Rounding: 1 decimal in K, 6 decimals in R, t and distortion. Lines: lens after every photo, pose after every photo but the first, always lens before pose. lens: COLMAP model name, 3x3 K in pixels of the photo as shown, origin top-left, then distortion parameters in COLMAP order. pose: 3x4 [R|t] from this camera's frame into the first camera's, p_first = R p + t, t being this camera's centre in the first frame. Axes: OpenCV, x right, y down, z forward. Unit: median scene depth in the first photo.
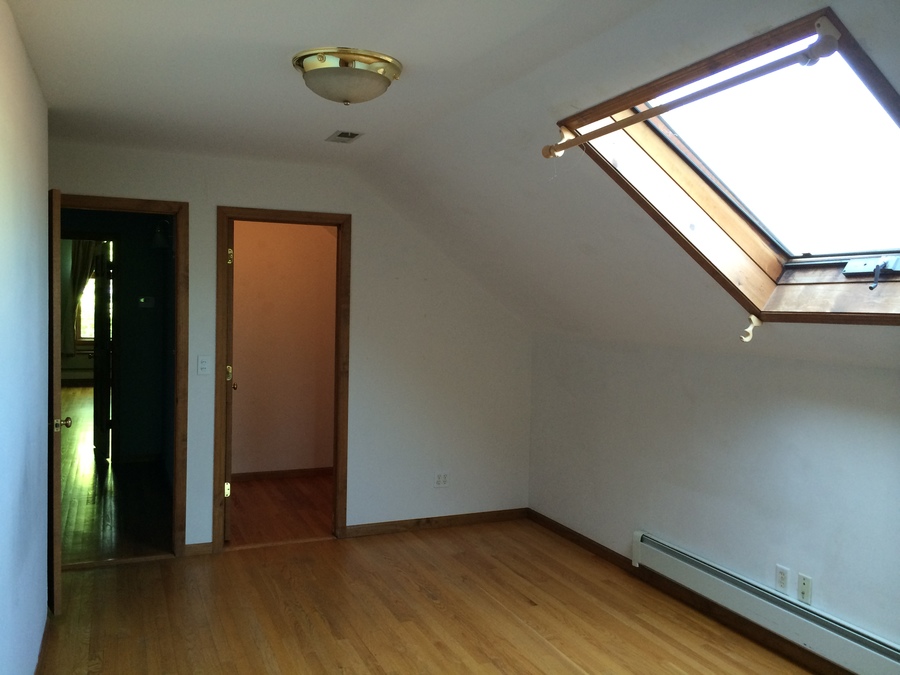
lens RADIAL K [[762.6, 0, 447.2], [0, 762.6, 335.7], [0, 0, 1]] dist [0.019282, -0.021377]
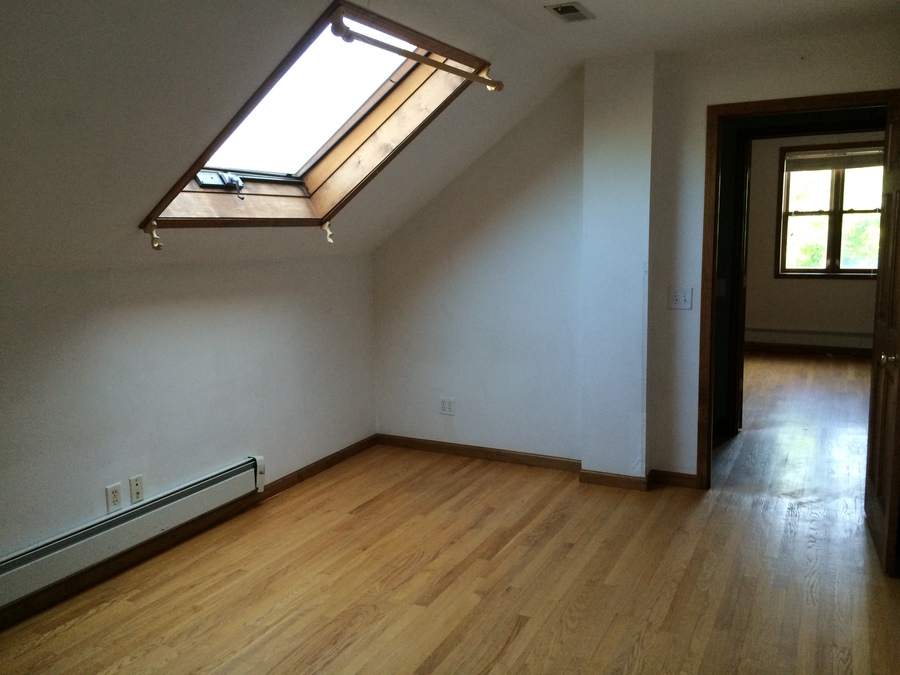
lens RADIAL K [[762.6, 0, 445.4], [0, 762.6, 340.5], [0, 0, 1]] dist [0.019282, -0.021377]
pose [[-0.639304, -0.129051, 0.758048, -0.558943], [0.024148, 0.981961, 0.187535, -0.049938], [-0.768575, 0.138197, -0.624655, 1.307884]]
